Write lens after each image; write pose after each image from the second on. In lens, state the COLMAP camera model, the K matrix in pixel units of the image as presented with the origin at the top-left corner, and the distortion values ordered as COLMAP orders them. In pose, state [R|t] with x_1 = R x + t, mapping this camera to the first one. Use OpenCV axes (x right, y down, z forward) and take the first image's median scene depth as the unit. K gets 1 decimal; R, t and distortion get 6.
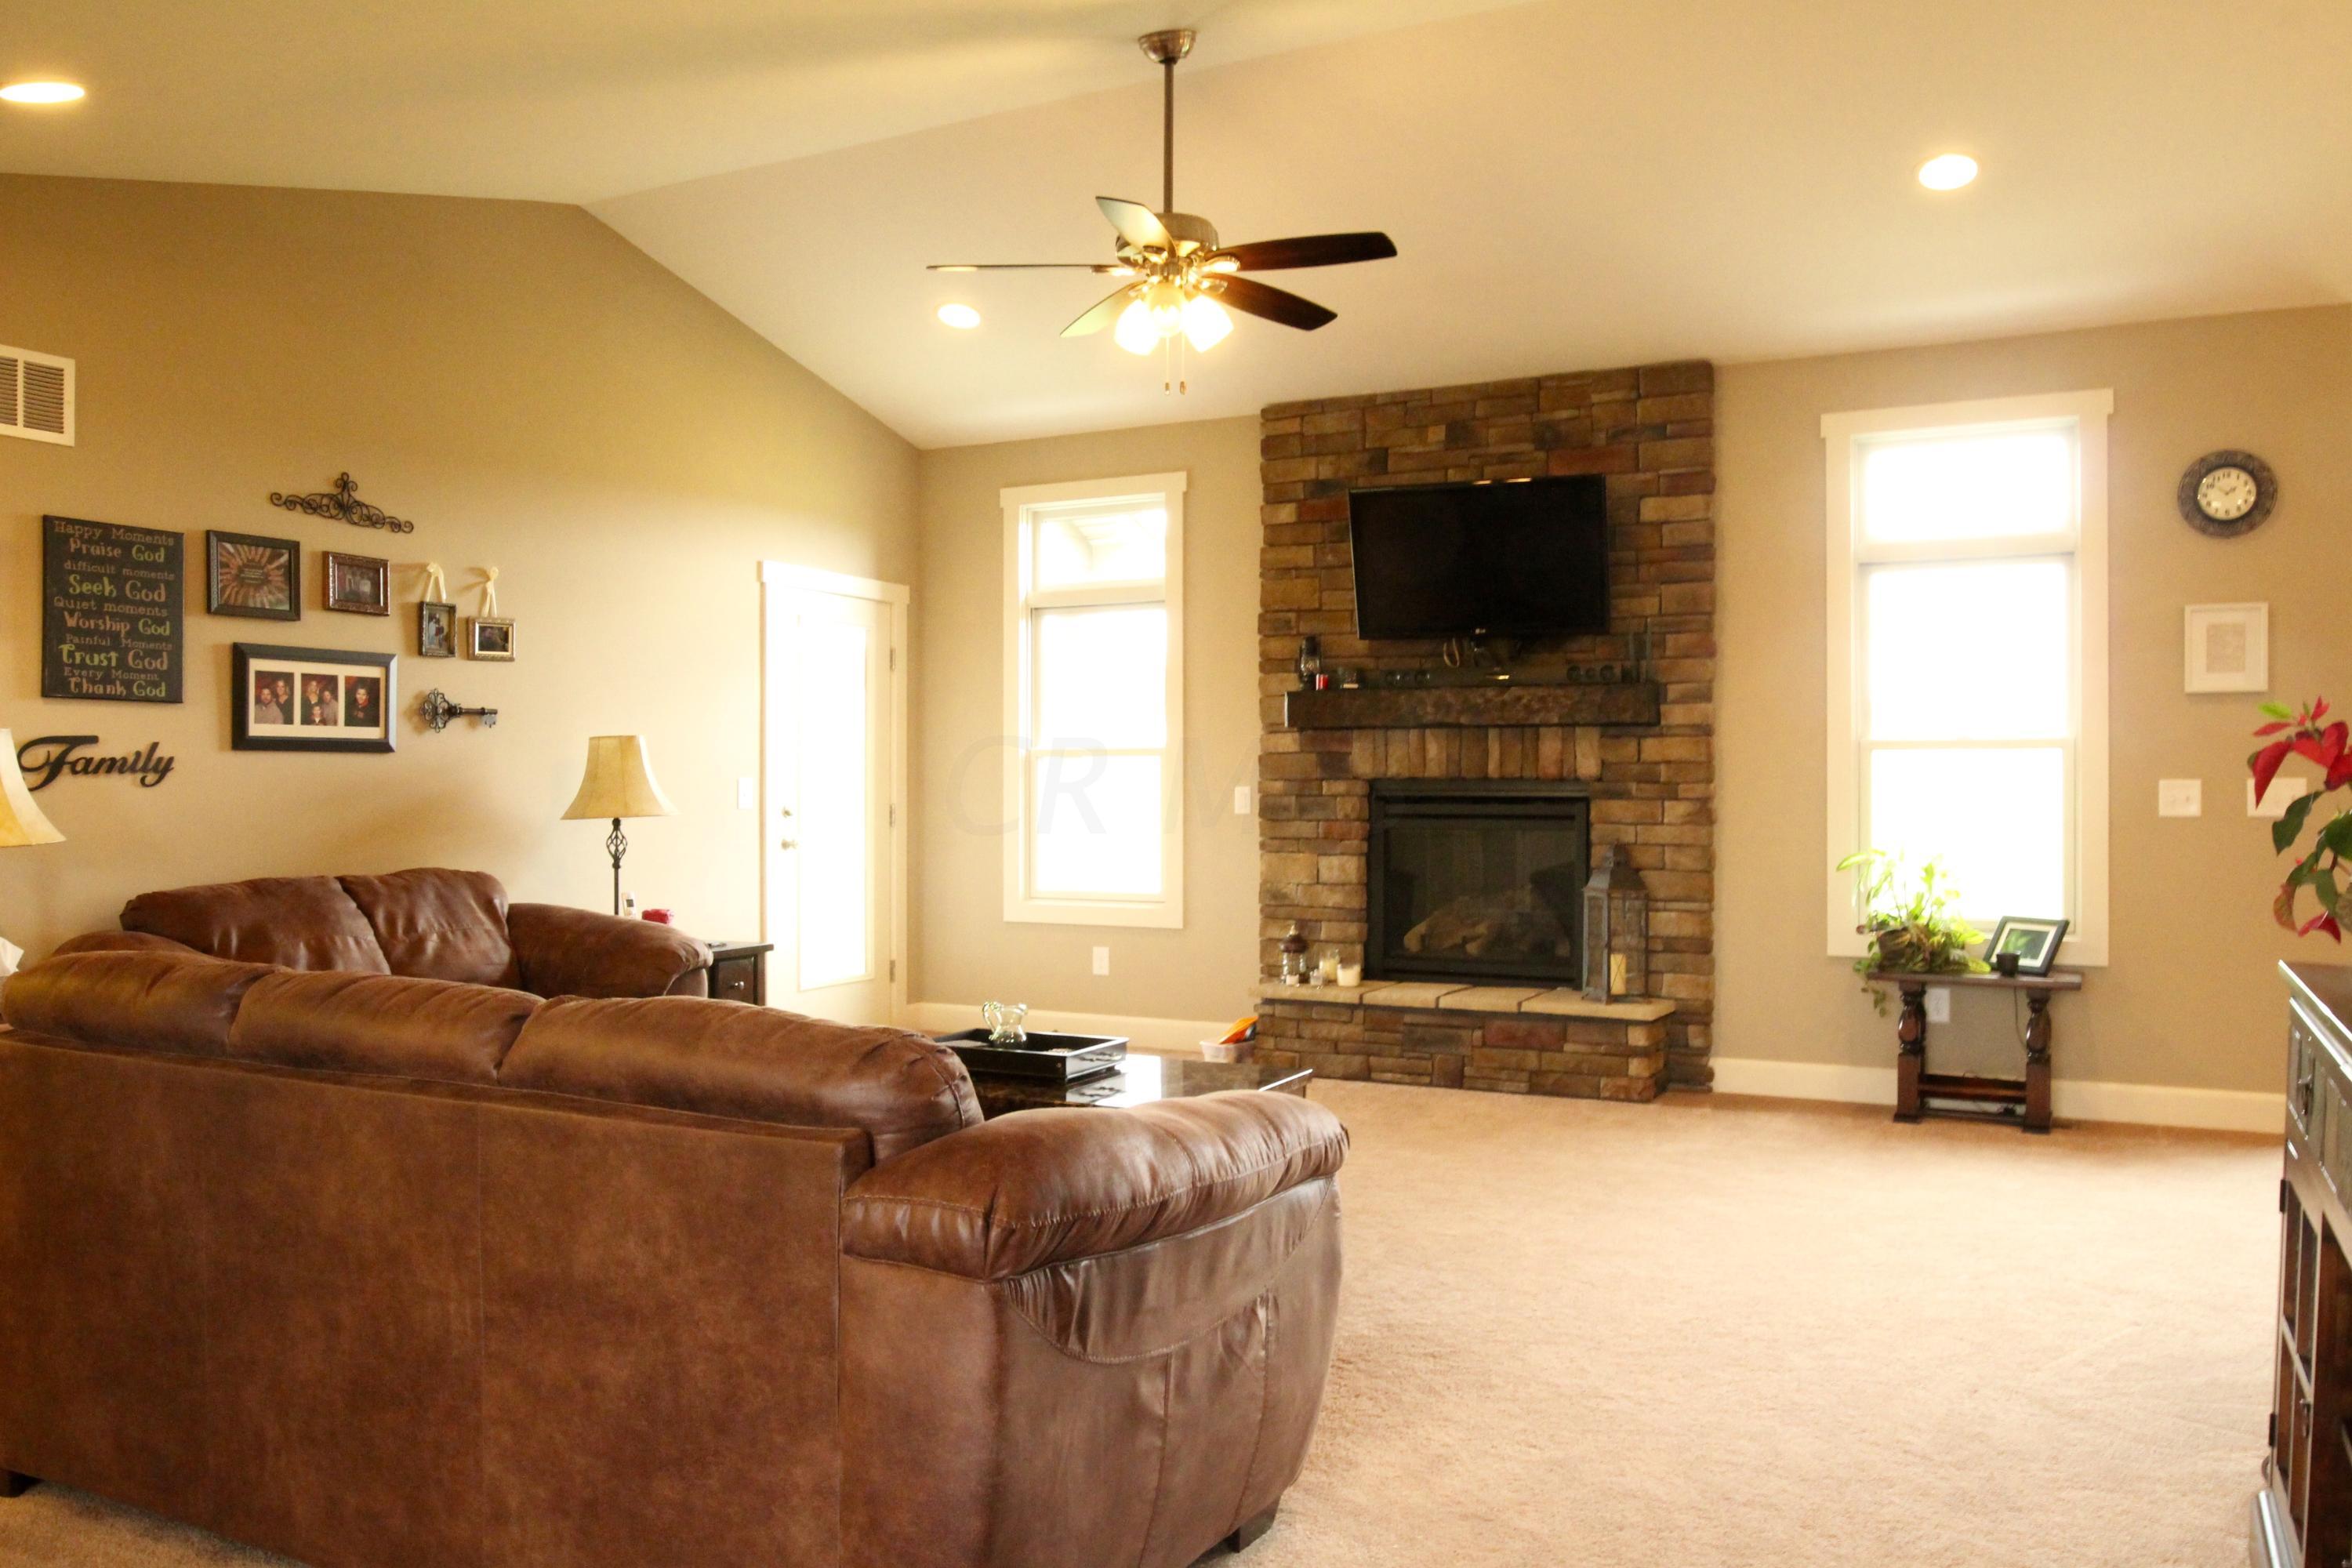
lens RADIAL K [[1742.8, 0, 1185.4], [0, 1742.8, 784.5], [0, 0, 1]] dist [-0.034932, -0.004111]
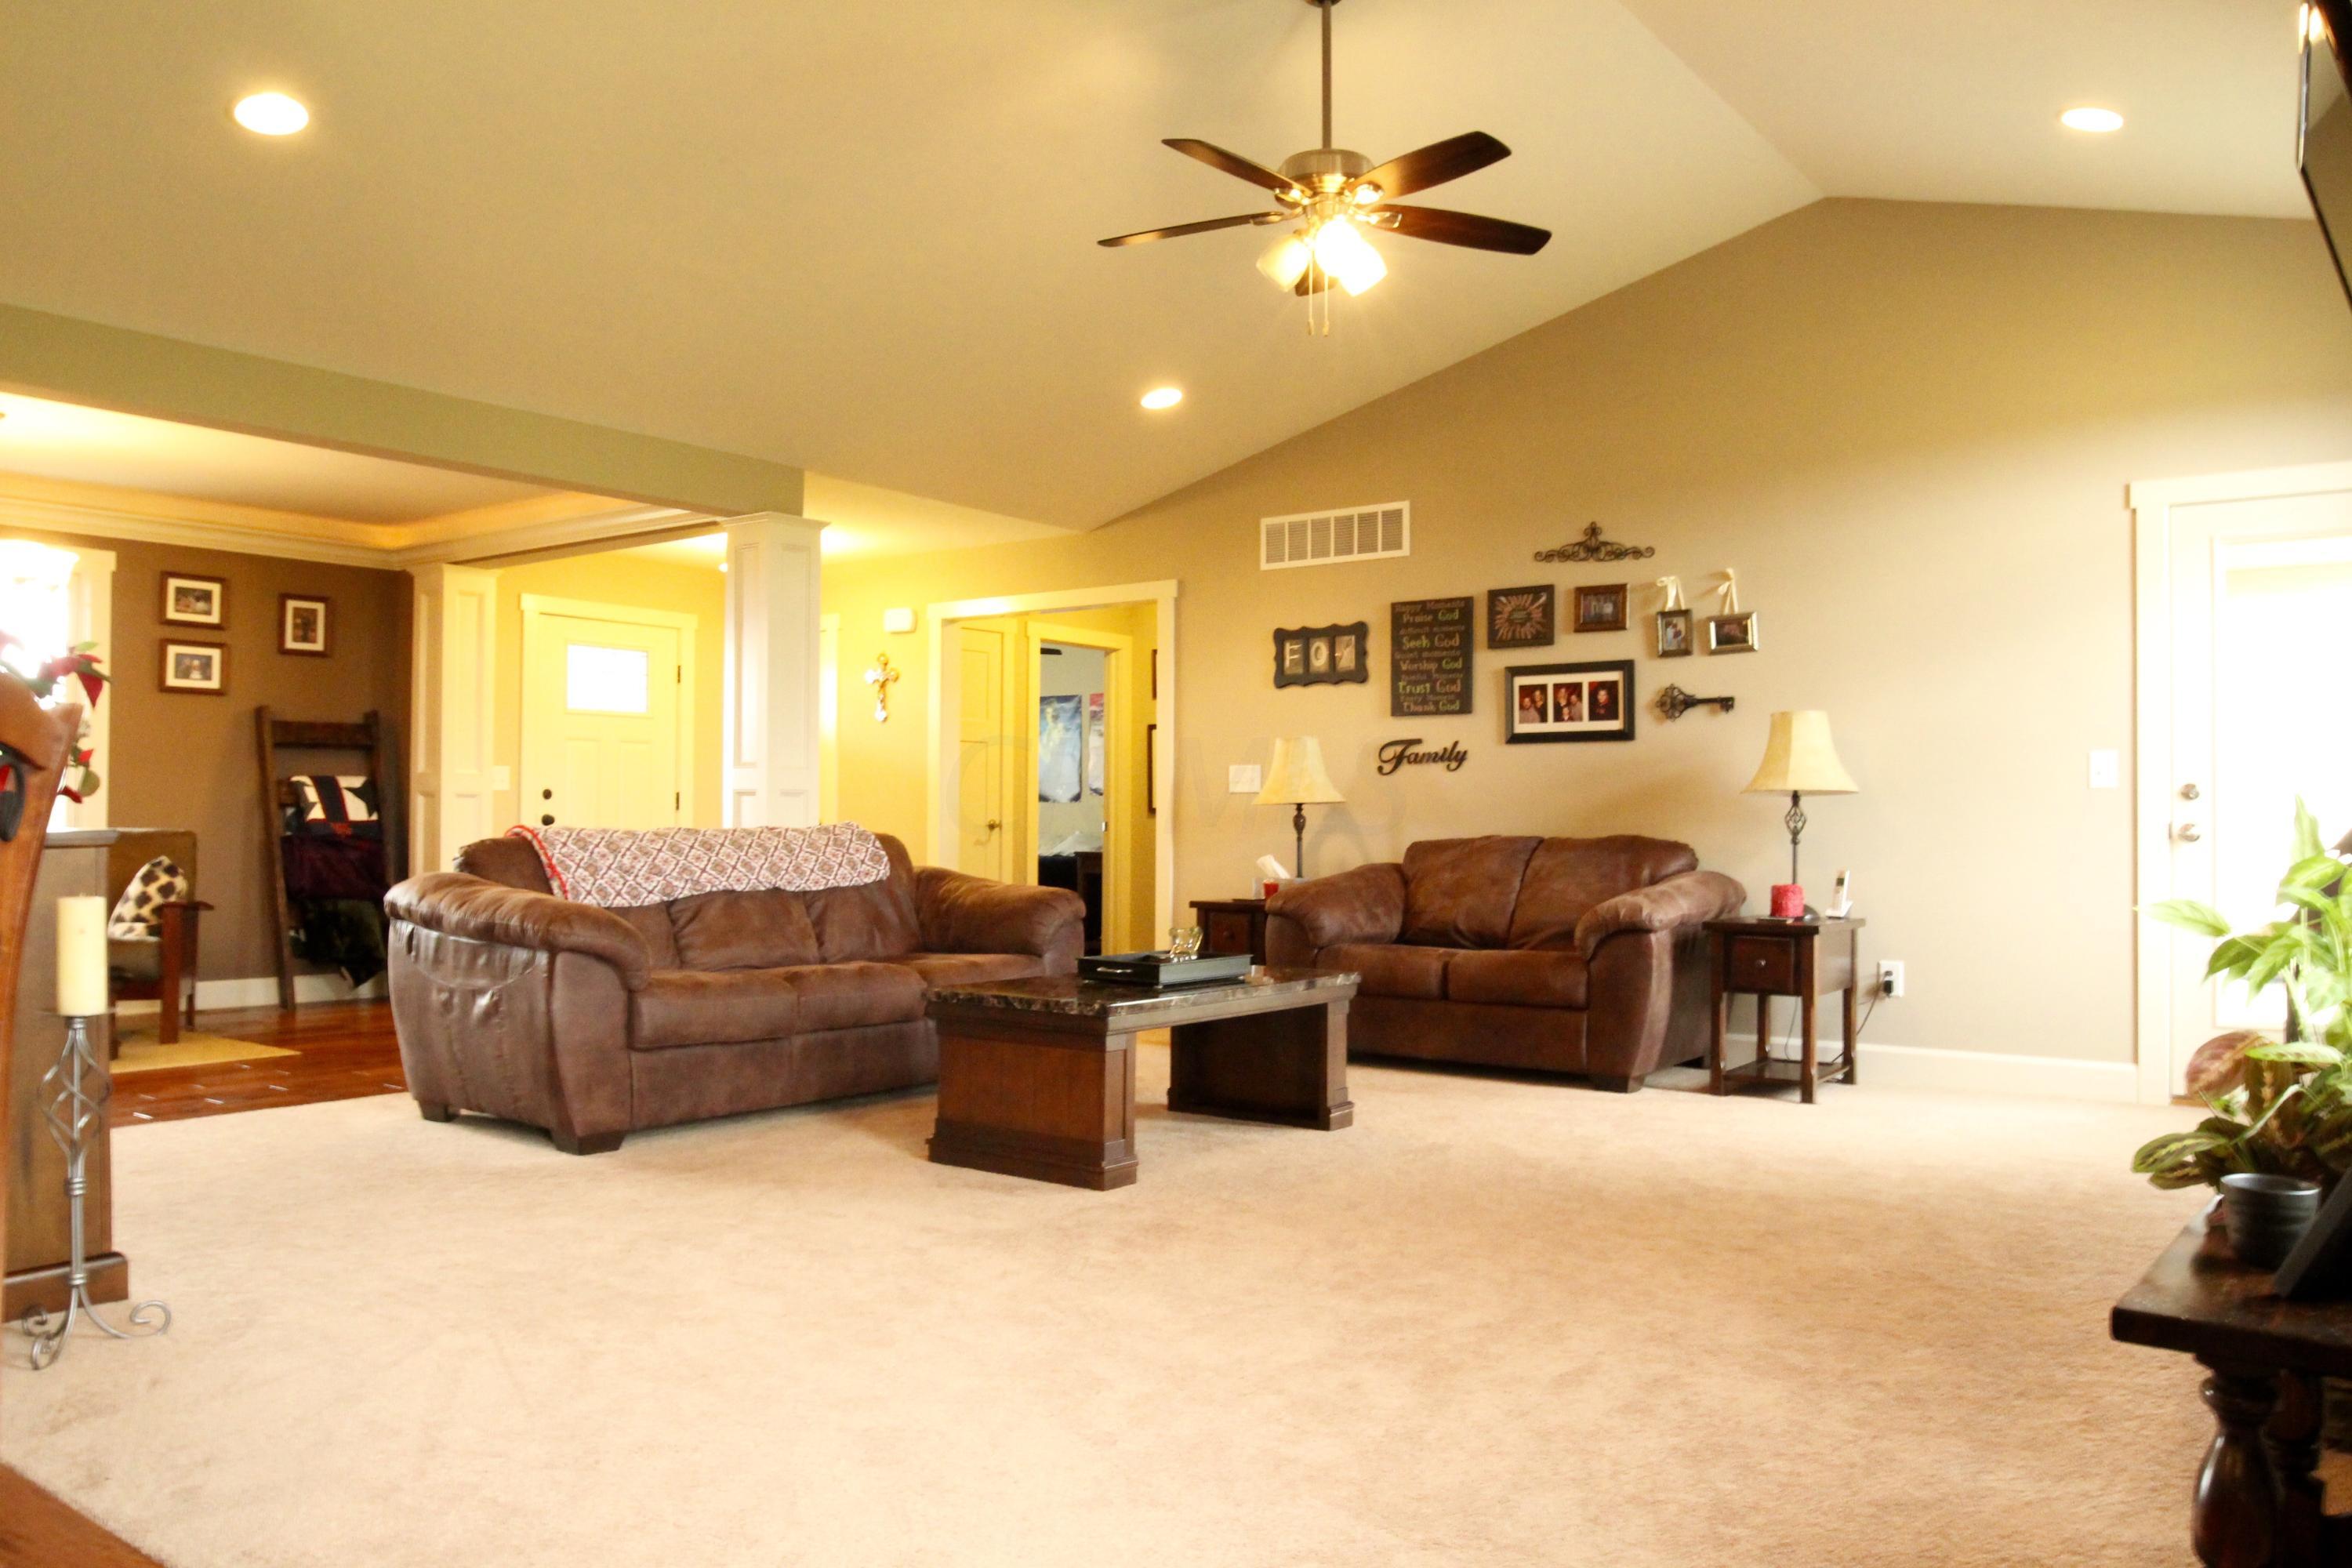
lens RADIAL K [[1742.8, 0, 1172.7], [0, 1742.8, 795.2], [0, 0, 1]] dist [-0.034932, -0.004111]
pose [[-0.182700, -0.015375, -0.983048, 0.818372], [-0.003251, 0.999882, -0.015034, 0.040639], [0.983163, 0.000450, -0.182729, 0.920183]]
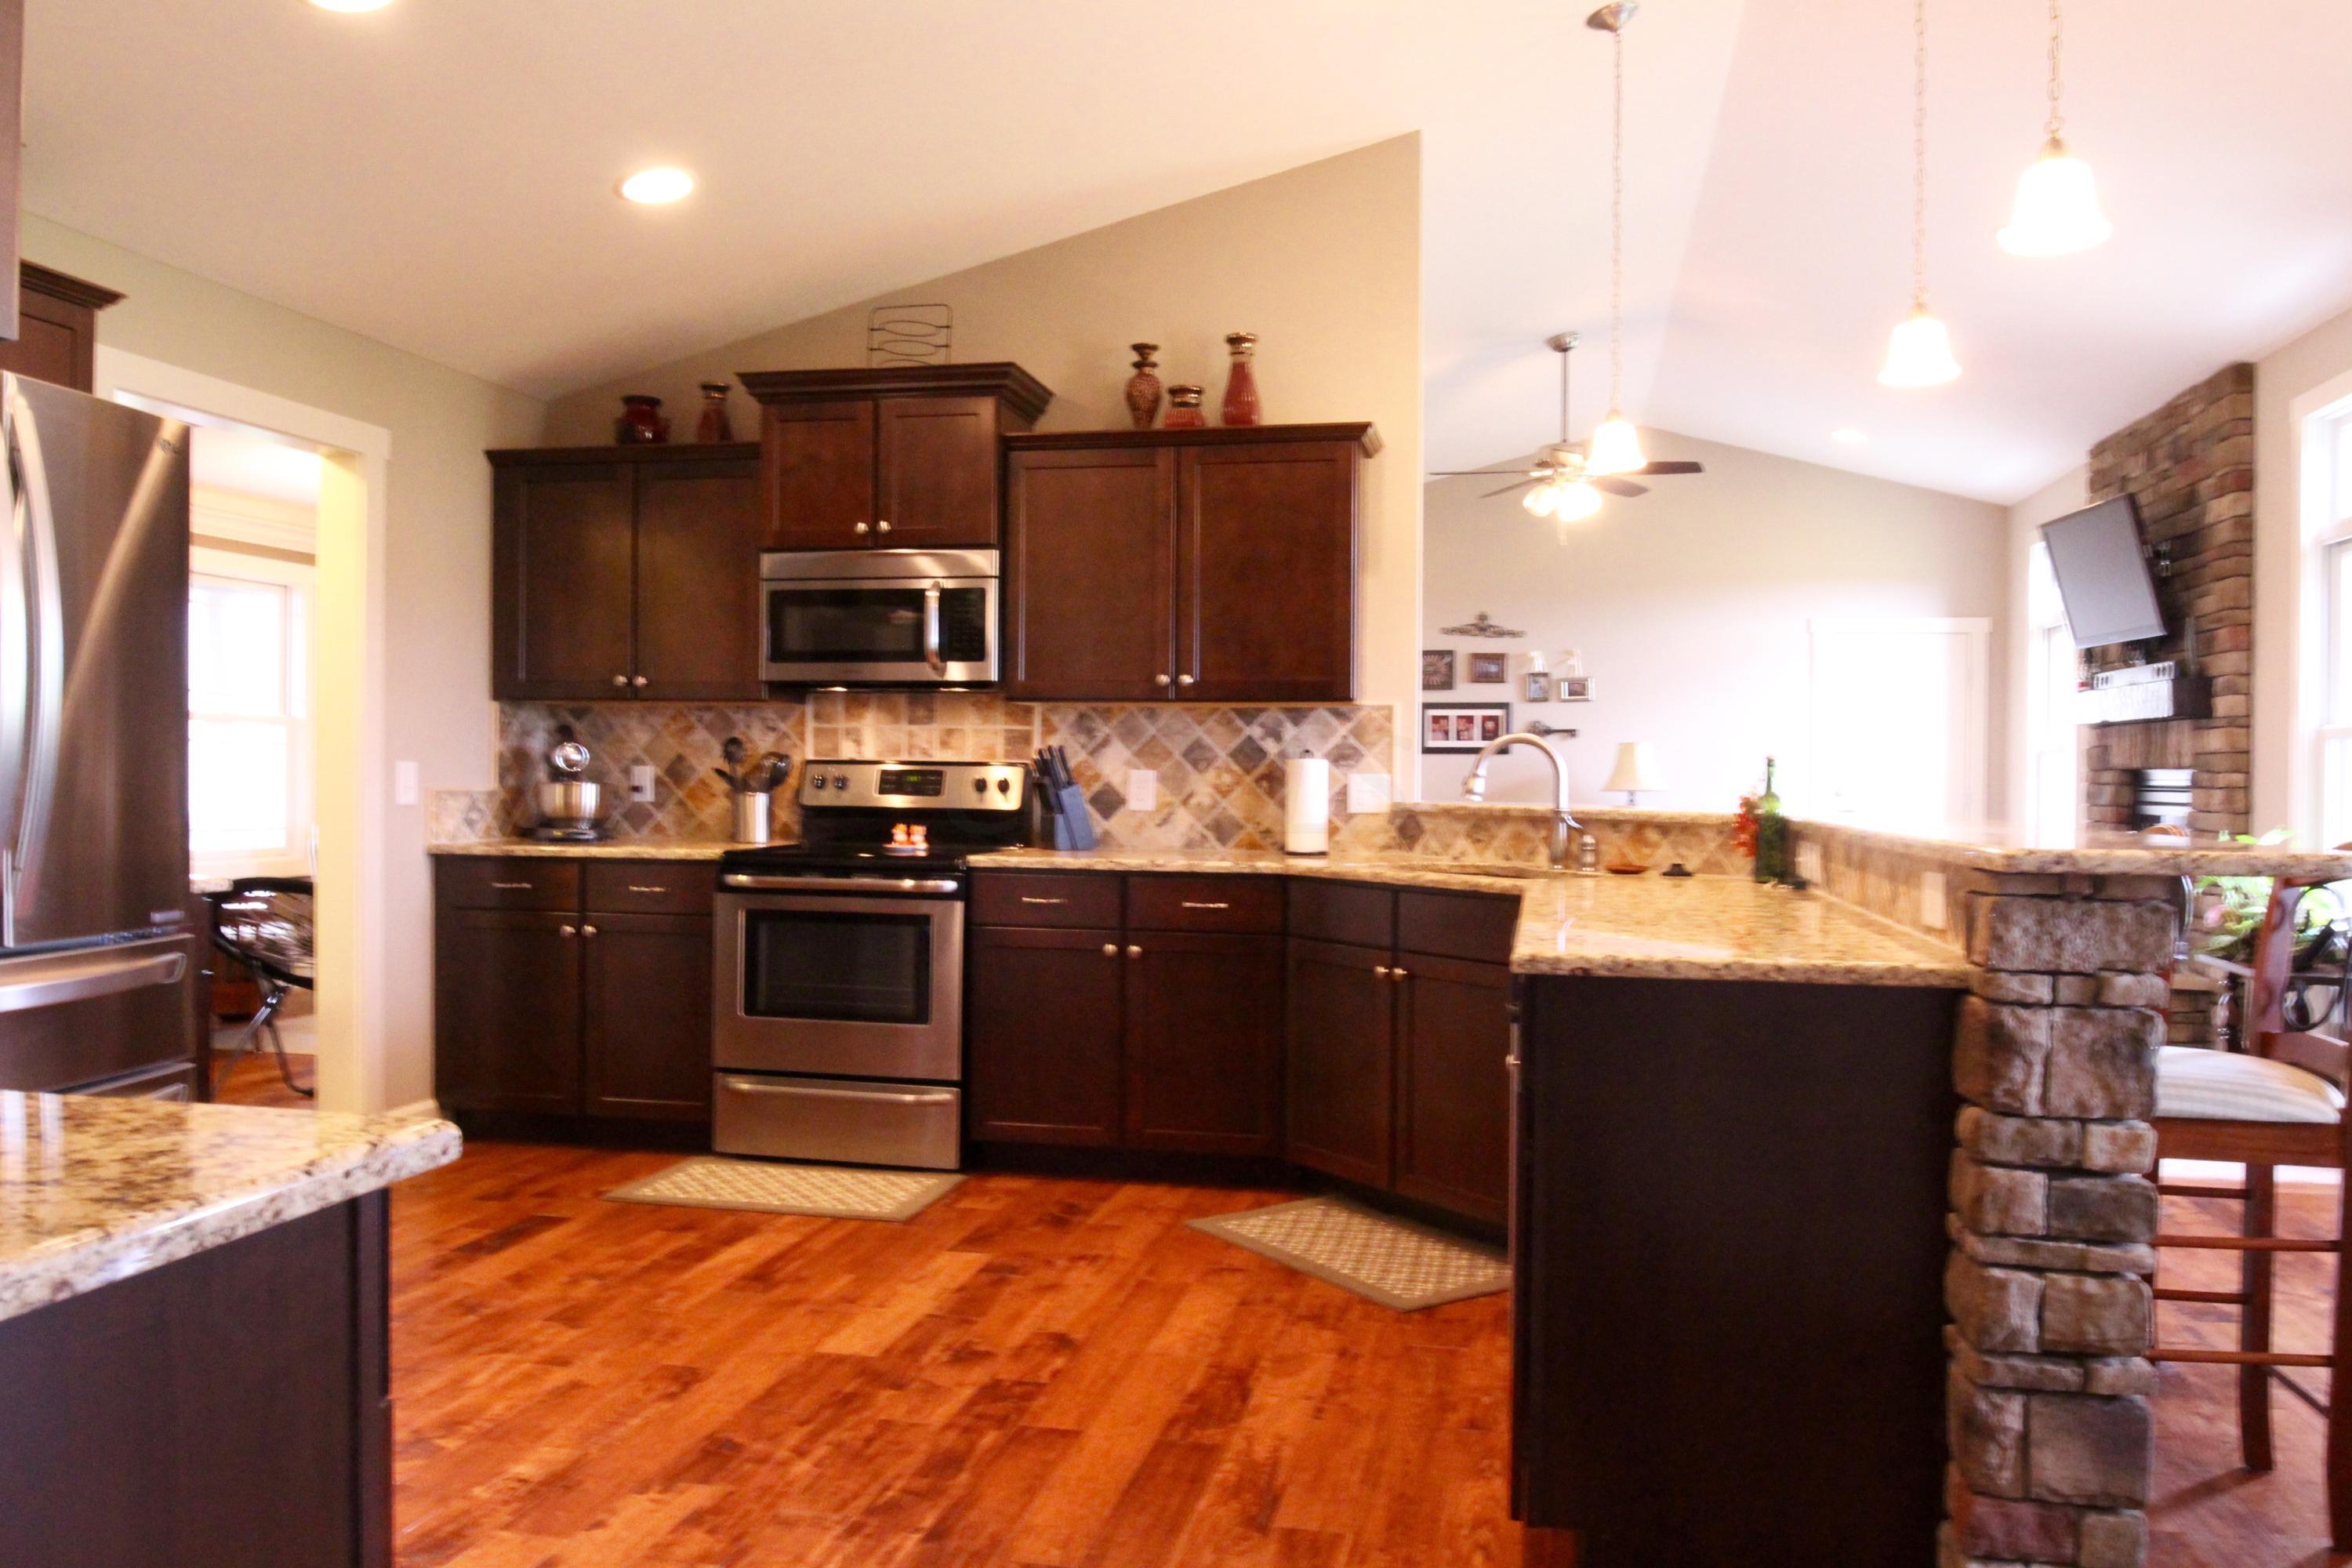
lens RADIAL K [[1742.8, 0, 1187.9], [0, 1742.8, 772.3], [0, 0, 1]] dist [-0.034932, -0.004111]
pose [[0.257567, 0.002843, -0.966256, 1.330613], [-0.007849, 0.999969, 0.000850, 0.003333], [0.966229, 0.007365, 0.257581, 0.163905]]
